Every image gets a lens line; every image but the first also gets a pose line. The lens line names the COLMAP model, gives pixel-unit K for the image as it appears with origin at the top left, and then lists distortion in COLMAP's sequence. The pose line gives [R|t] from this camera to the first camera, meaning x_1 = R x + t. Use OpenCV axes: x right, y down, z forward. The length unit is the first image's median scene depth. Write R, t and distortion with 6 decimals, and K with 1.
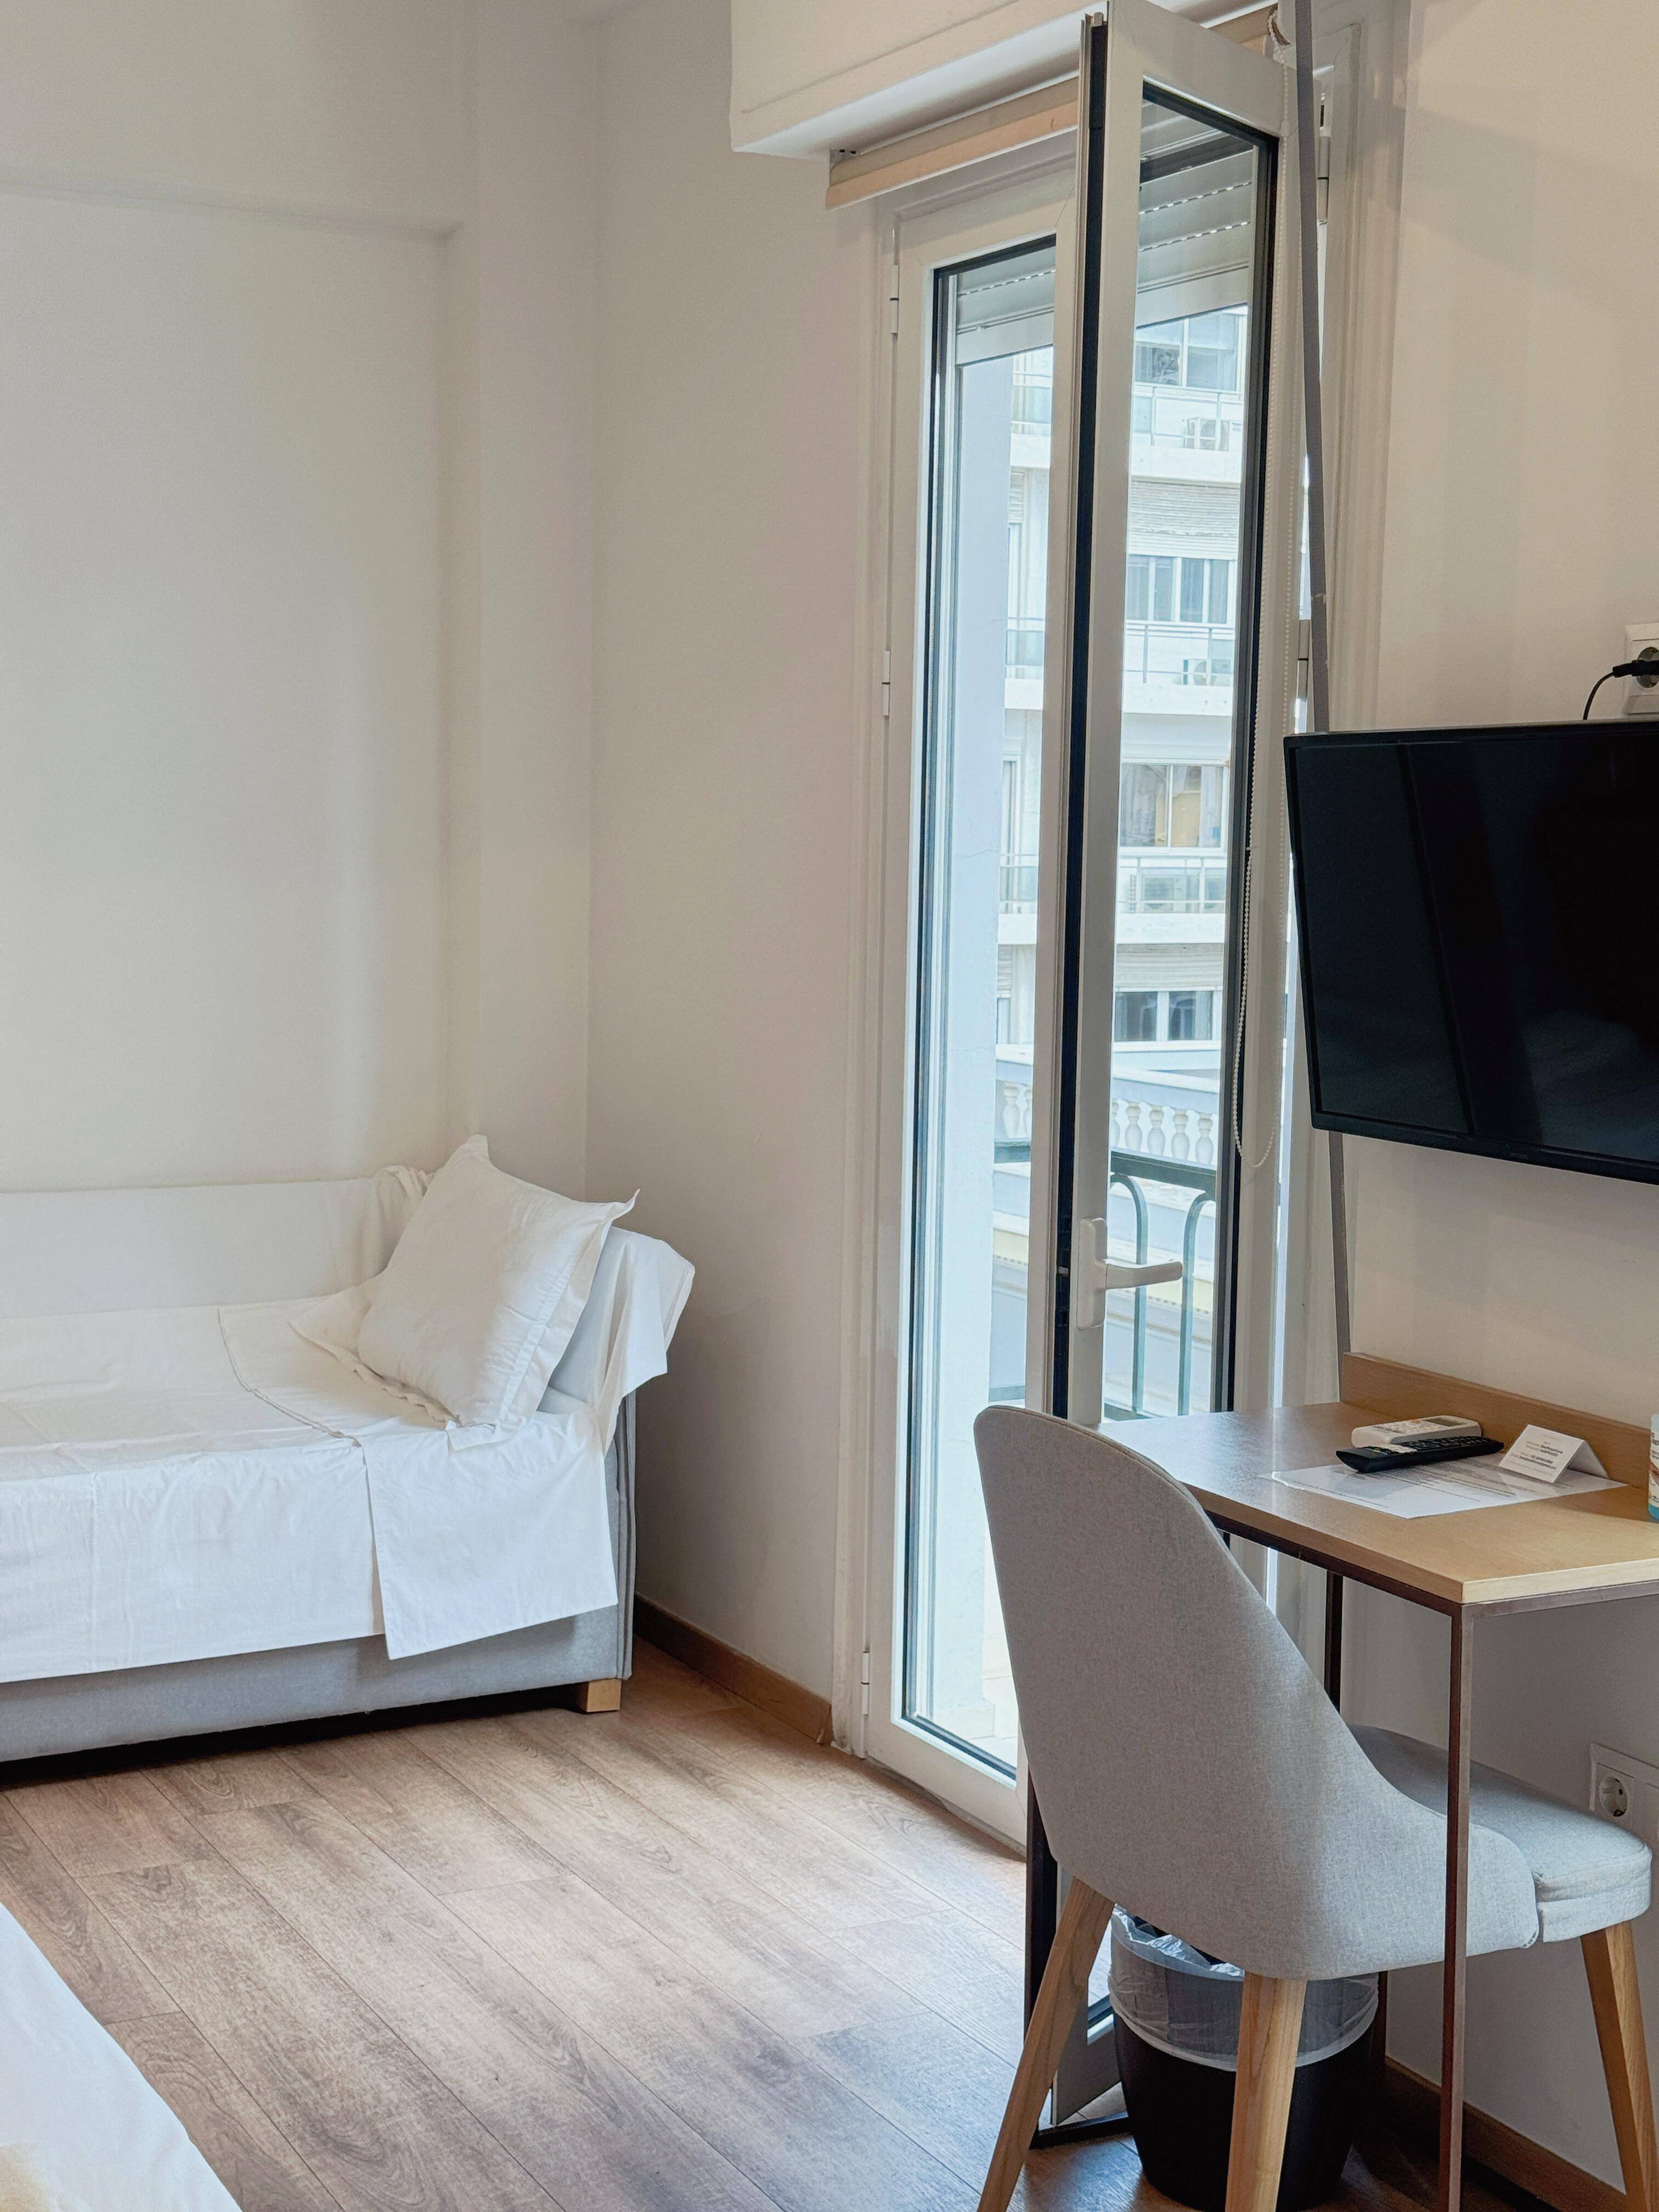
lens RADIAL K [[3127.2, 0, 833.4], [0, 3127.2, 1103.2], [0, 0, 1]] dist [0.122767, 0.000000]
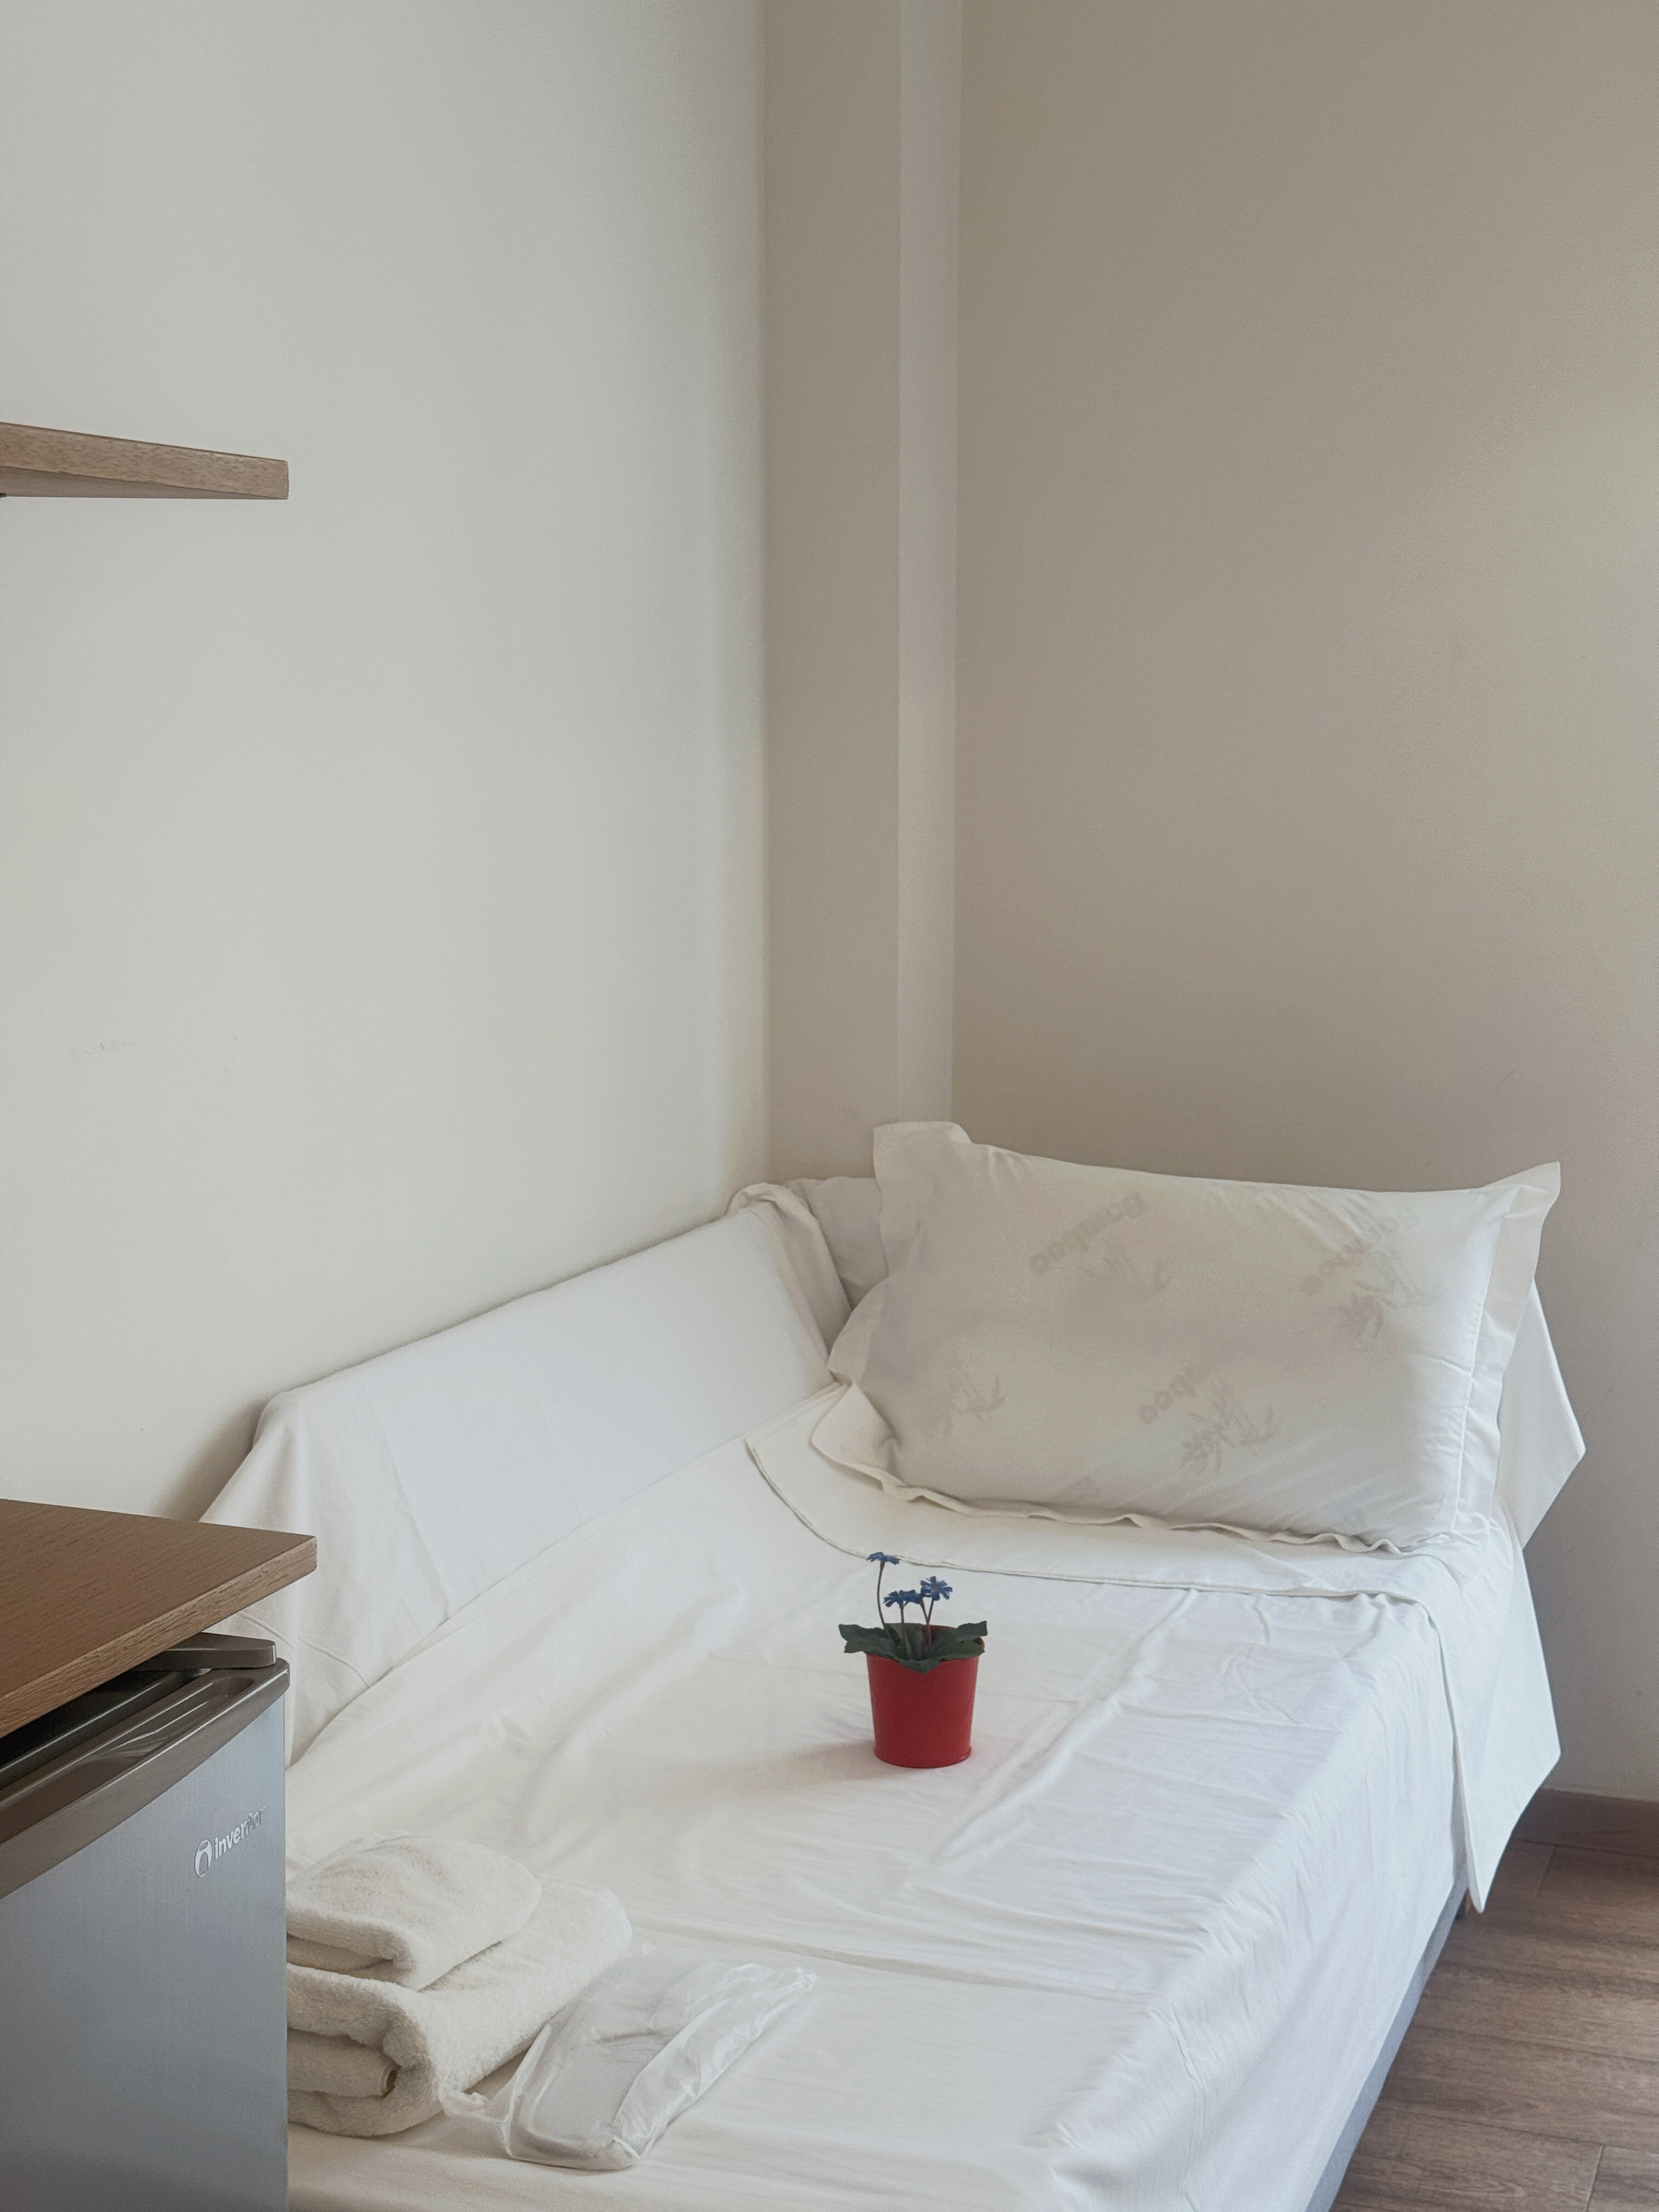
lens RADIAL K [[3127.2, 0, 841.9], [0, 3127.2, 1098.7], [0, 0, 1]] dist [0.122767, 0.000000]
pose [[0.746899, -0.097368, 0.657771, -1.012021], [0.078624, 0.995213, 0.058041, -0.062970], [-0.660273, 0.008366, 0.750979, 0.902614]]
